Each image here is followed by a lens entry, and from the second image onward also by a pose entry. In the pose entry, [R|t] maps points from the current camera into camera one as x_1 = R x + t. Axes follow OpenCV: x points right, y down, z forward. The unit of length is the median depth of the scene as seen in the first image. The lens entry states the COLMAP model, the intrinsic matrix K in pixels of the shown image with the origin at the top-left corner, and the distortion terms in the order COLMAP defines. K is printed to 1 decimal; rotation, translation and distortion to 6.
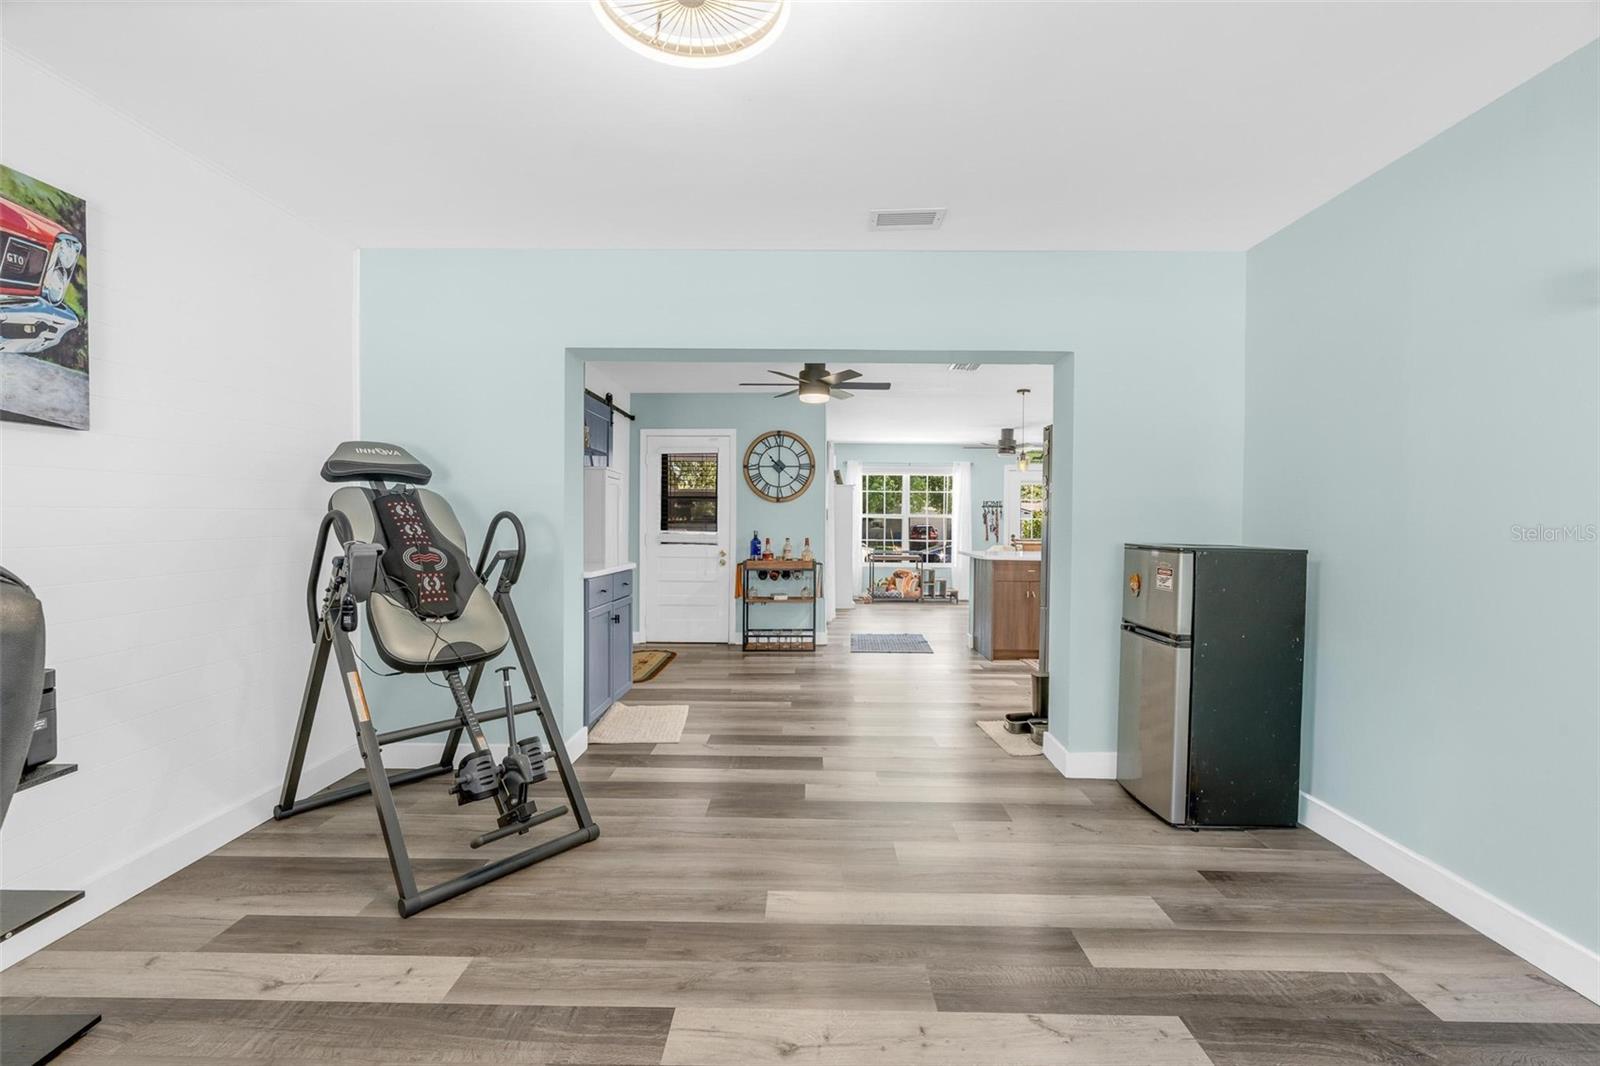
lens RADIAL K [[717.1, 0, 803.3], [0, 717.1, 522.1], [0, 0, 1]] dist [-0.011853, 0.004197]
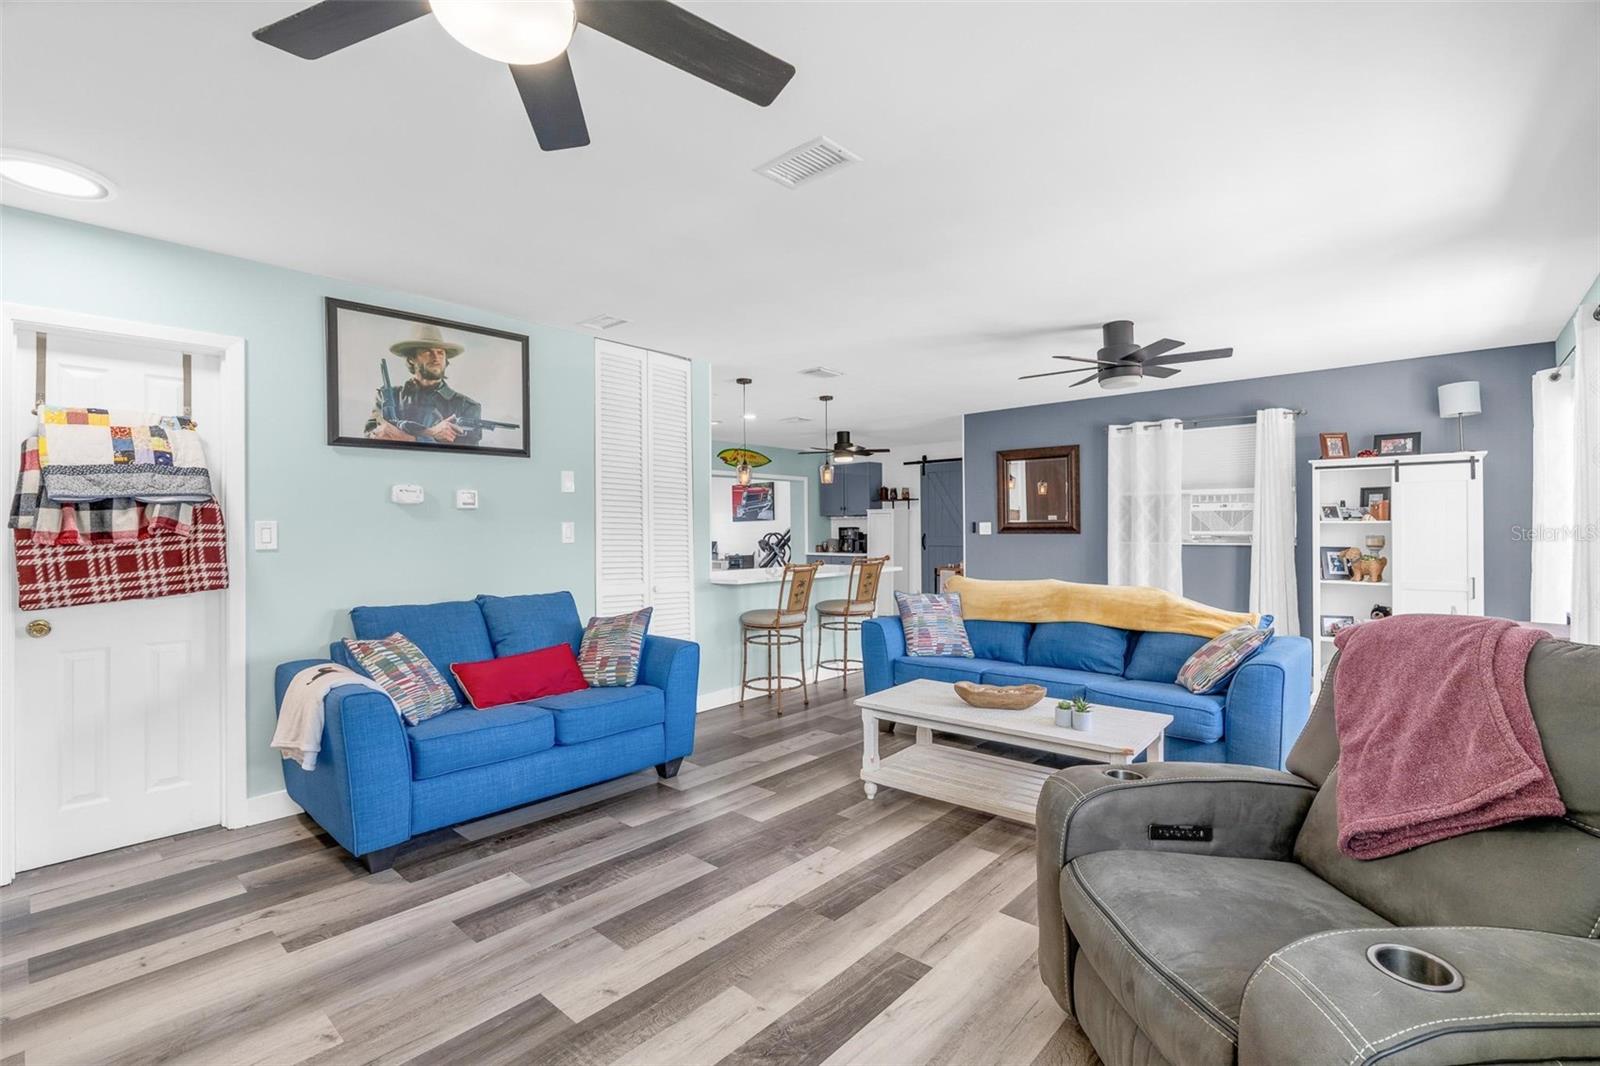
lens RADIAL K [[717.1, 0, 805.1], [0, 717.1, 539.6], [0, 0, 1]] dist [-0.011853, 0.004197]
pose [[-0.658714, 0.007481, -0.752356, 0.626887], [0.004175, 0.999972, 0.006288, -0.000645], [0.752382, 0.001001, -0.658726, 0.968979]]
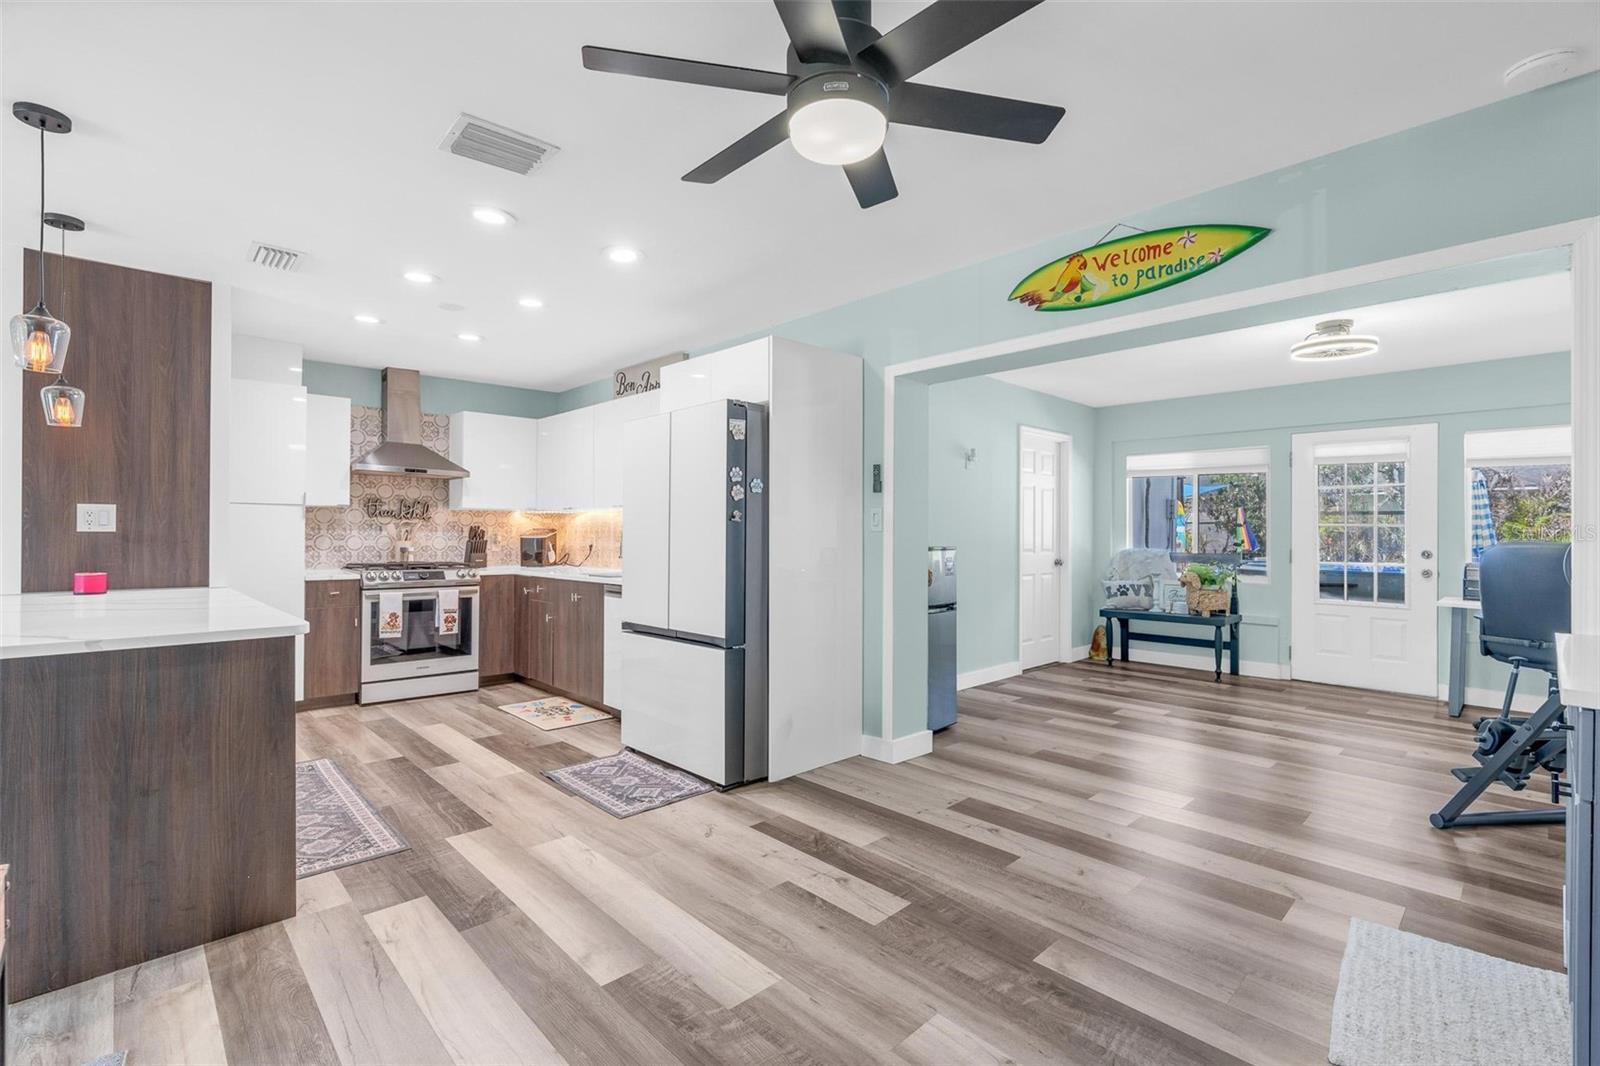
lens RADIAL K [[717.1, 0, 802.9], [0, 717.1, 529.4], [0, 0, 1]] dist [-0.011853, 0.004197]
pose [[-0.699102, -0.007627, 0.714982, -0.094053], [-0.007947, 0.999964, 0.002896, -0.001769], [-0.714978, -0.003658, -0.699137, 0.592367]]
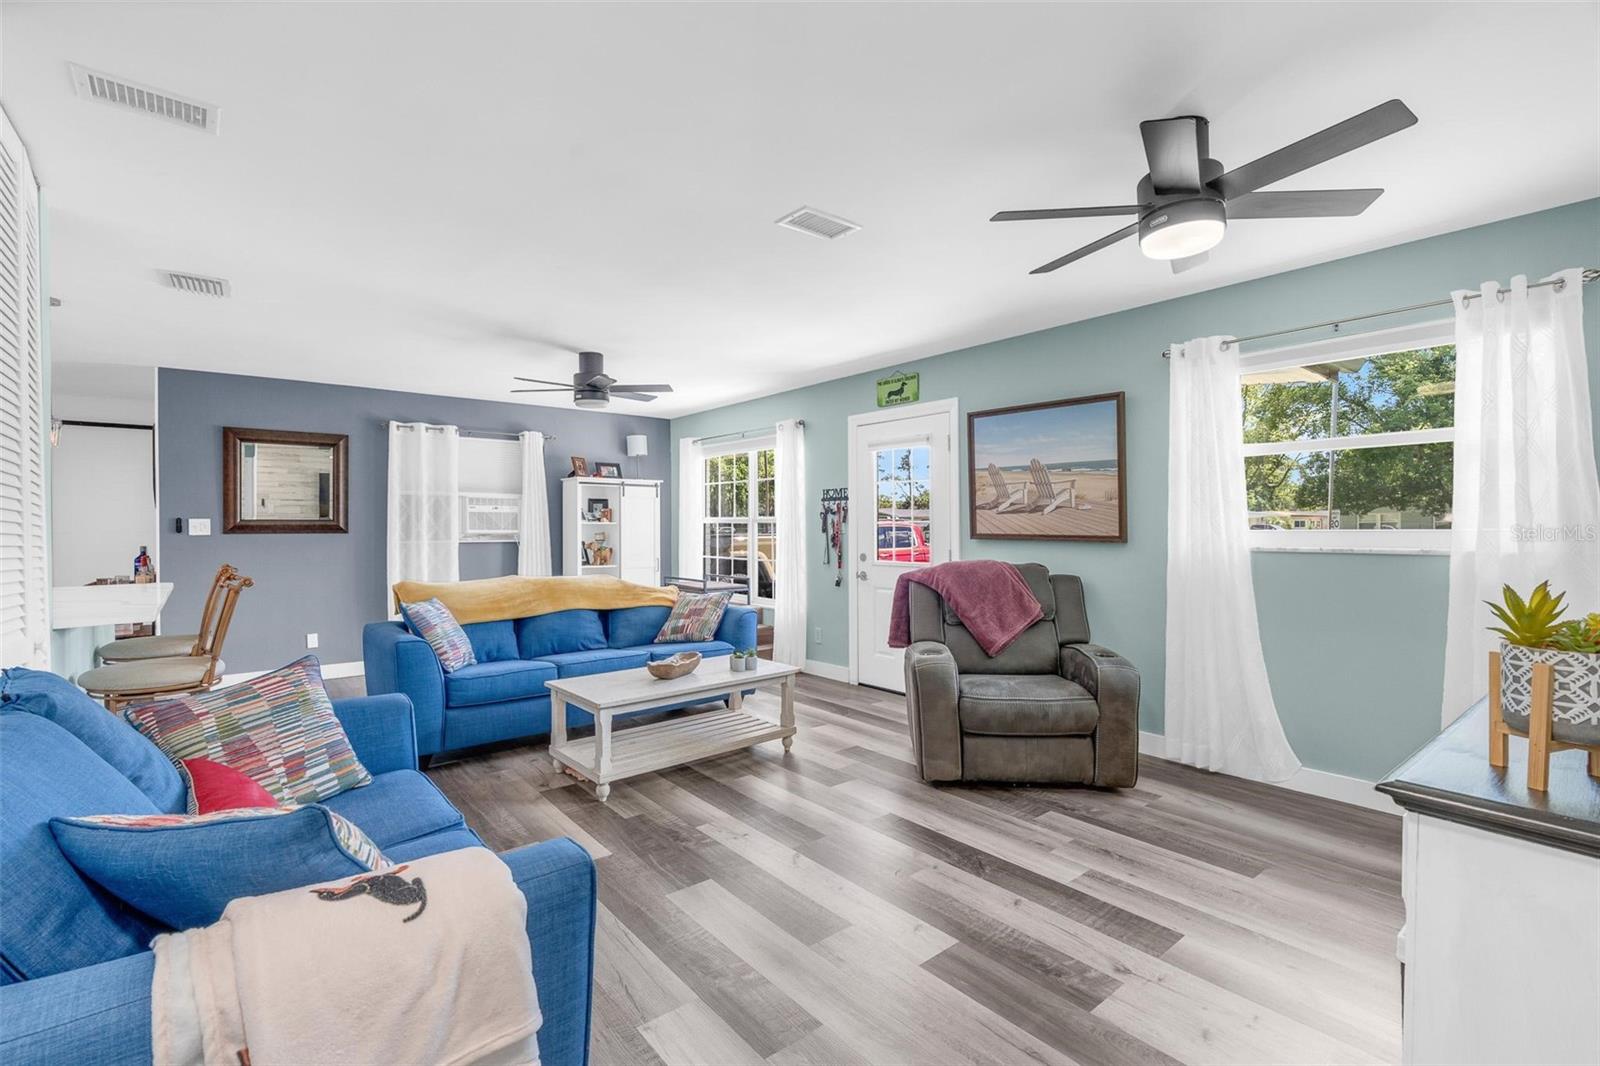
lens RADIAL K [[717.1, 0, 795.4], [0, 717.1, 521.7], [0, 0, 1]] dist [-0.011853, 0.004197]
pose [[0.637681, -0.013951, -0.770174, 0.661463], [0.010429, 0.999901, -0.009478, -0.000803], [0.770230, -0.001989, 0.637763, 0.662024]]
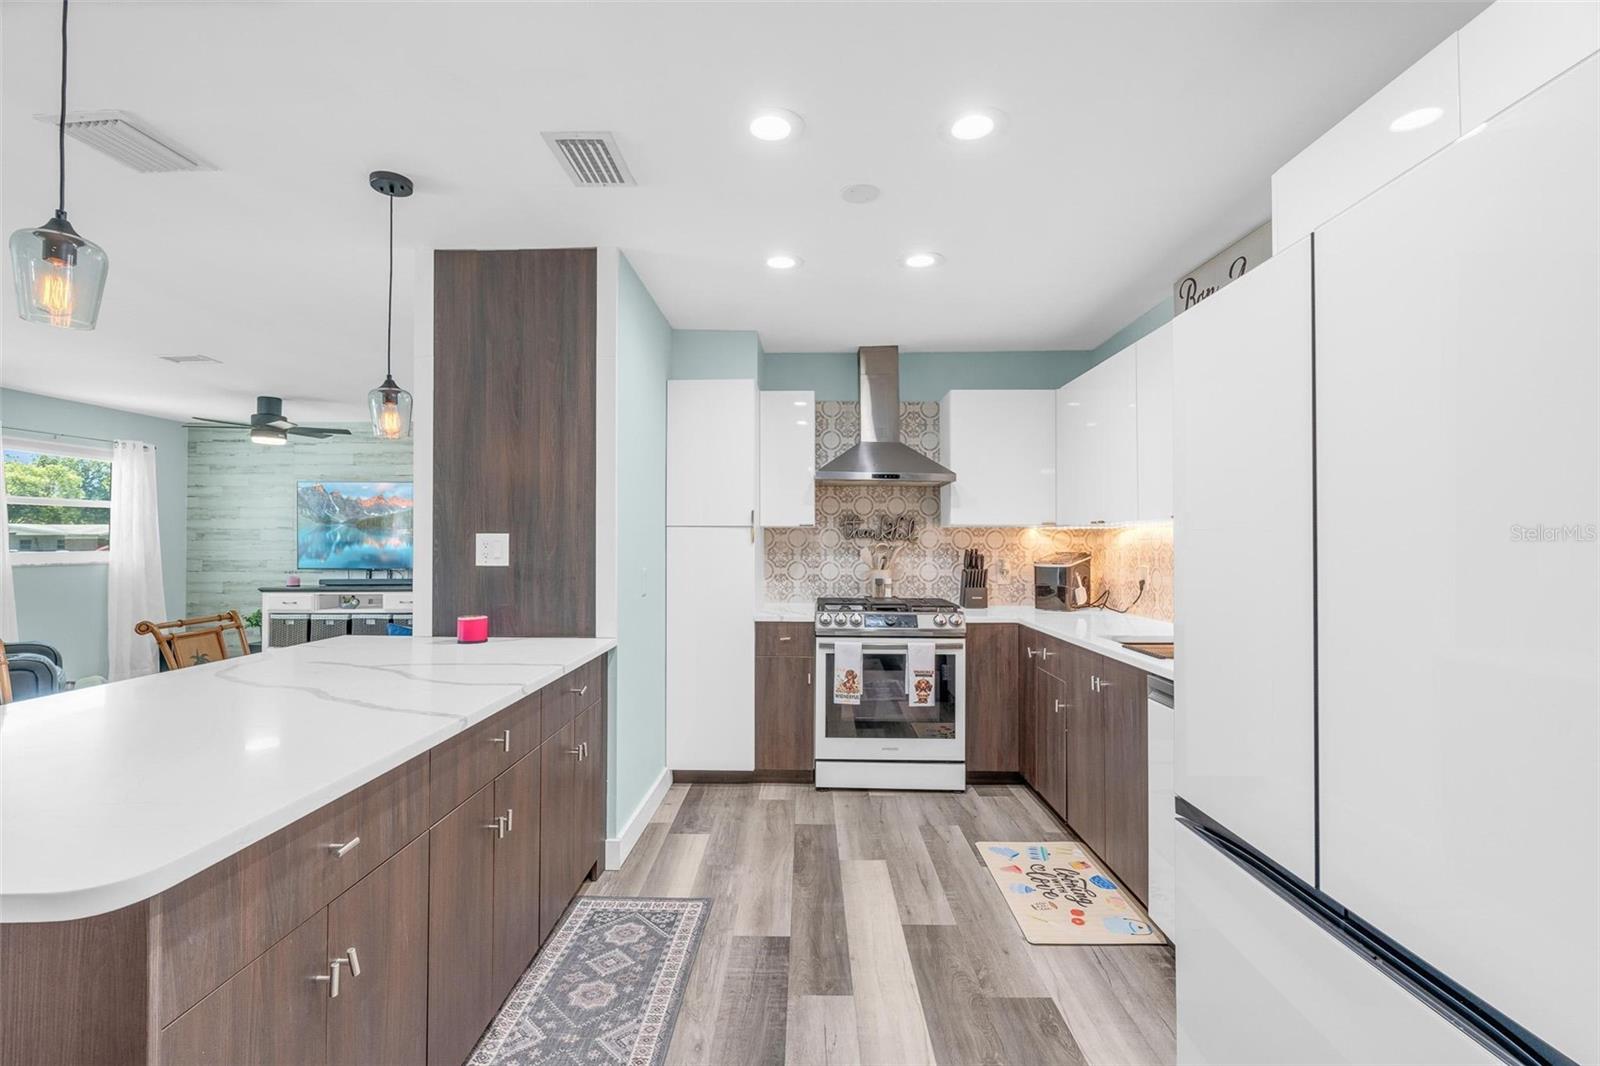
lens RADIAL K [[717.1, 0, 799.6], [0, 717.1, 529.6], [0, 0, 1]] dist [-0.011853, 0.004197]
pose [[0.003809, 0.010344, 0.999939, 0.071872], [0.002452, 0.999943, -0.010353, -0.007546], [-0.999990, 0.002492, 0.003784, 0.486222]]
